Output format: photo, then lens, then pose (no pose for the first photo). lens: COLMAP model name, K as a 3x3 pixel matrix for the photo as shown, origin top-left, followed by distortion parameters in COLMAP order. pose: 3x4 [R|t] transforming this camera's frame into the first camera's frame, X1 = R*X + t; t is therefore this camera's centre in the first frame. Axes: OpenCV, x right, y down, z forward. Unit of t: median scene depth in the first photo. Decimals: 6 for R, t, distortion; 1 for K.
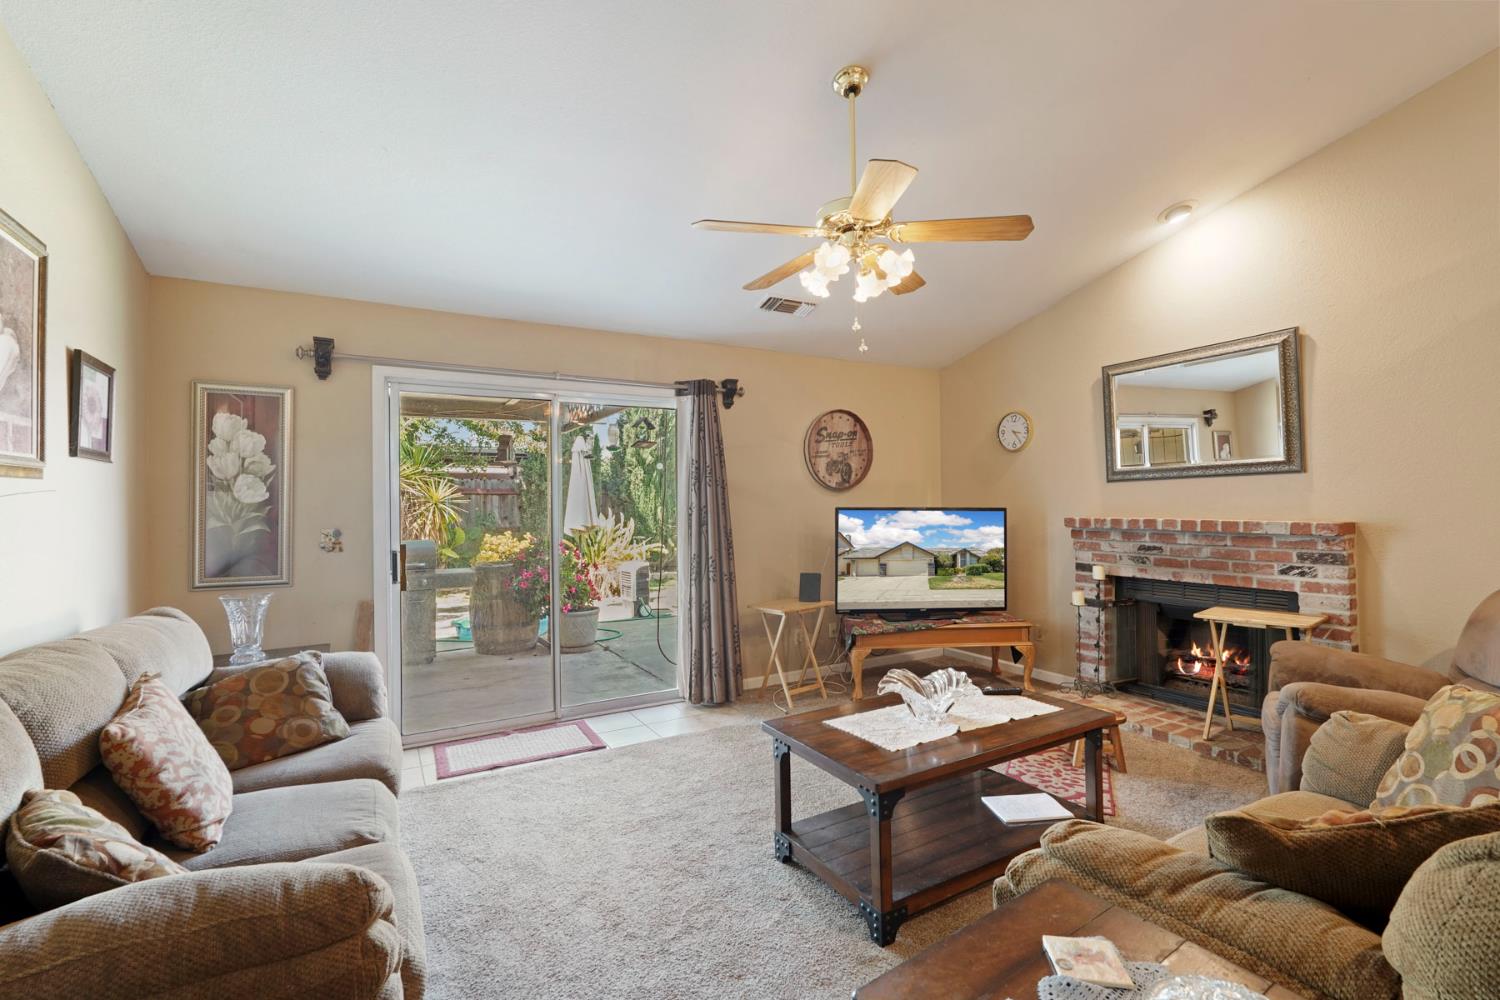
lens RADIAL K [[660.2, 0, 750.0], [0, 660.2, 500.0], [0, 0, 1]] dist [0.001489, 0.000182]
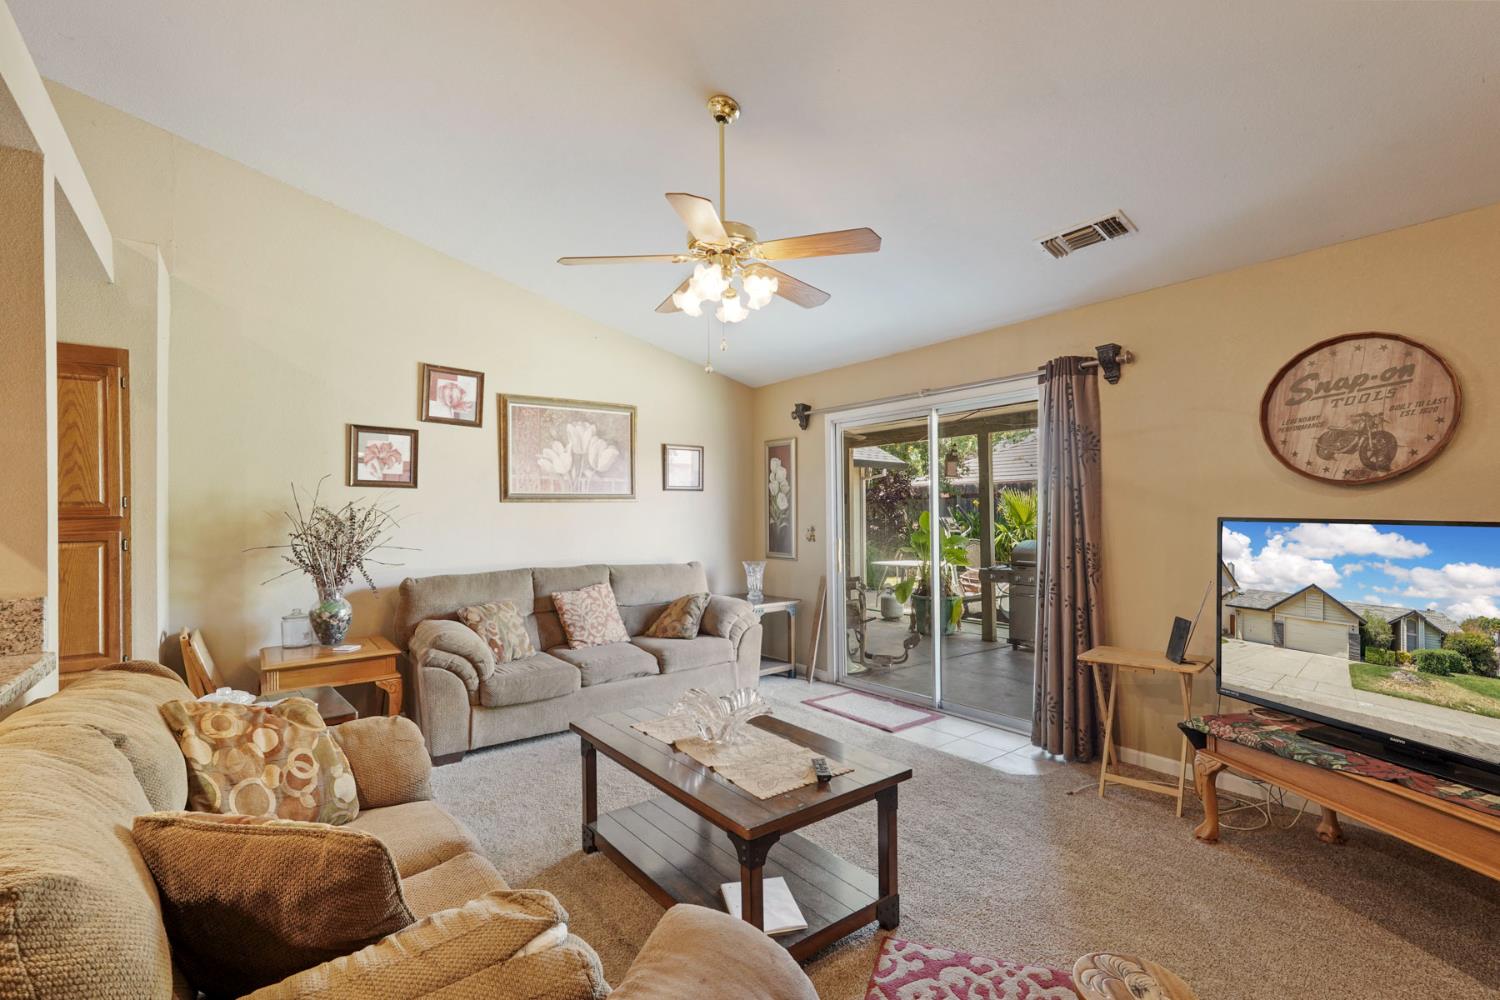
lens RADIAL K [[648.0, 0, 769.9], [0, 648.0, 509.0], [0, 0, 1]] dist [0.000323, -0.000124]
pose [[0.182273, -0.001747, -0.983246, 0.757456], [0.005655, 0.999984, -0.000728, 0.004143], [0.983232, -0.005427, 0.182280, 0.576929]]
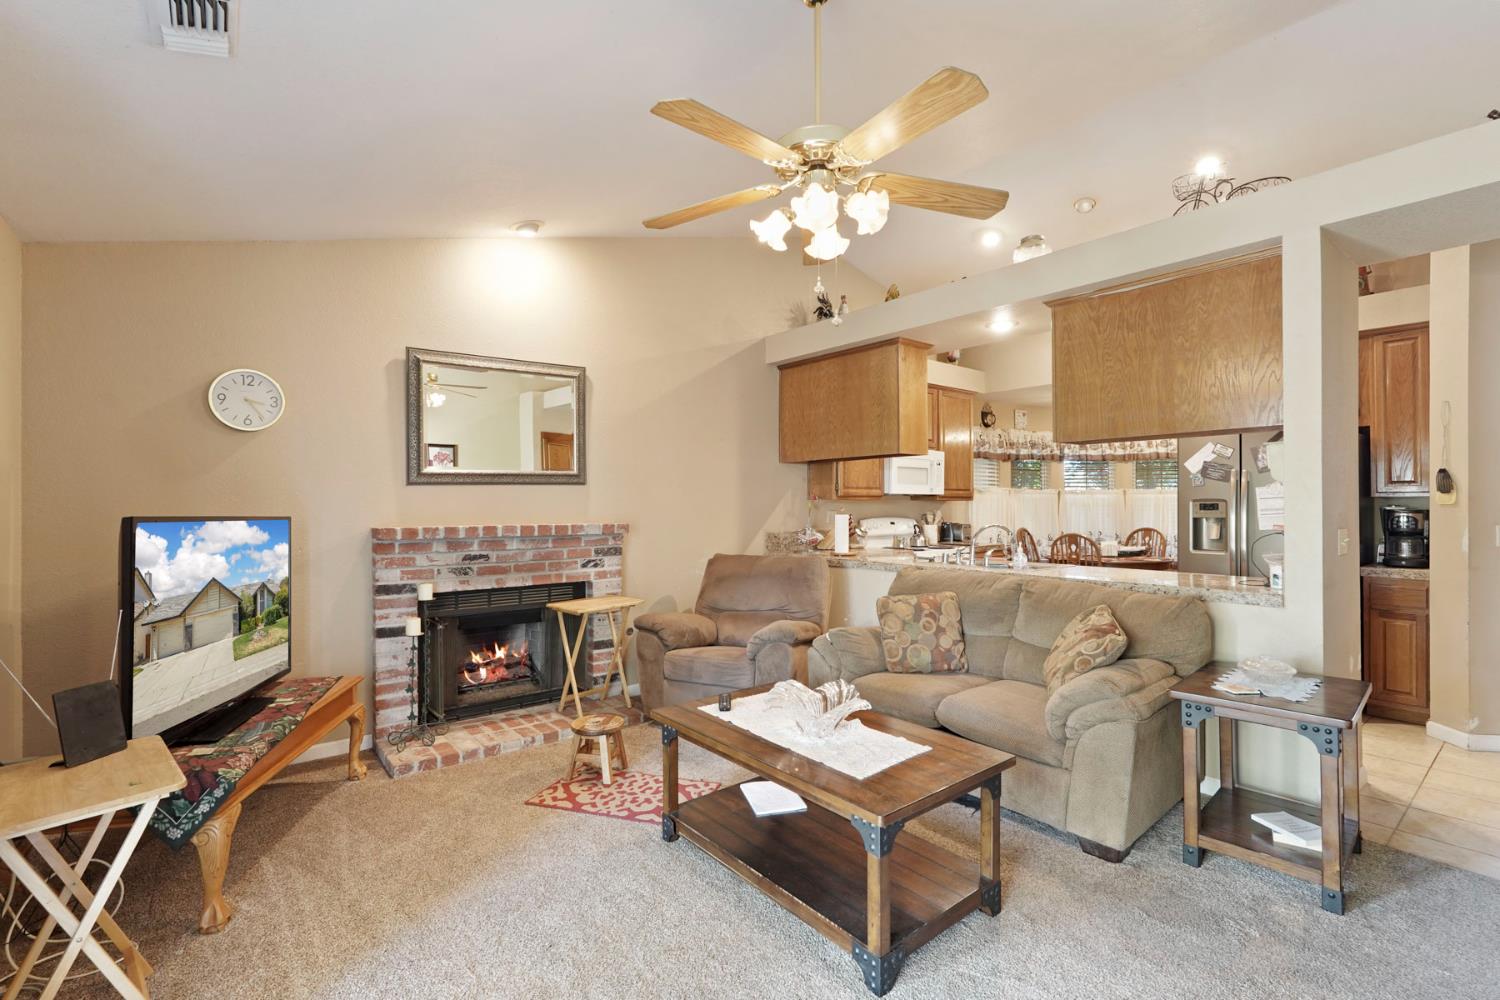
lens RADIAL K [[648.0, 0, 769.9], [0, 648.0, 509.0], [0, 0, 1]] dist [0.000323, -0.000124]
pose [[-0.118570, 0.012223, 0.992870, -0.366659], [0.006158, 0.999914, -0.011575, 0.017864], [-0.992927, 0.004742, -0.118635, 0.701043]]
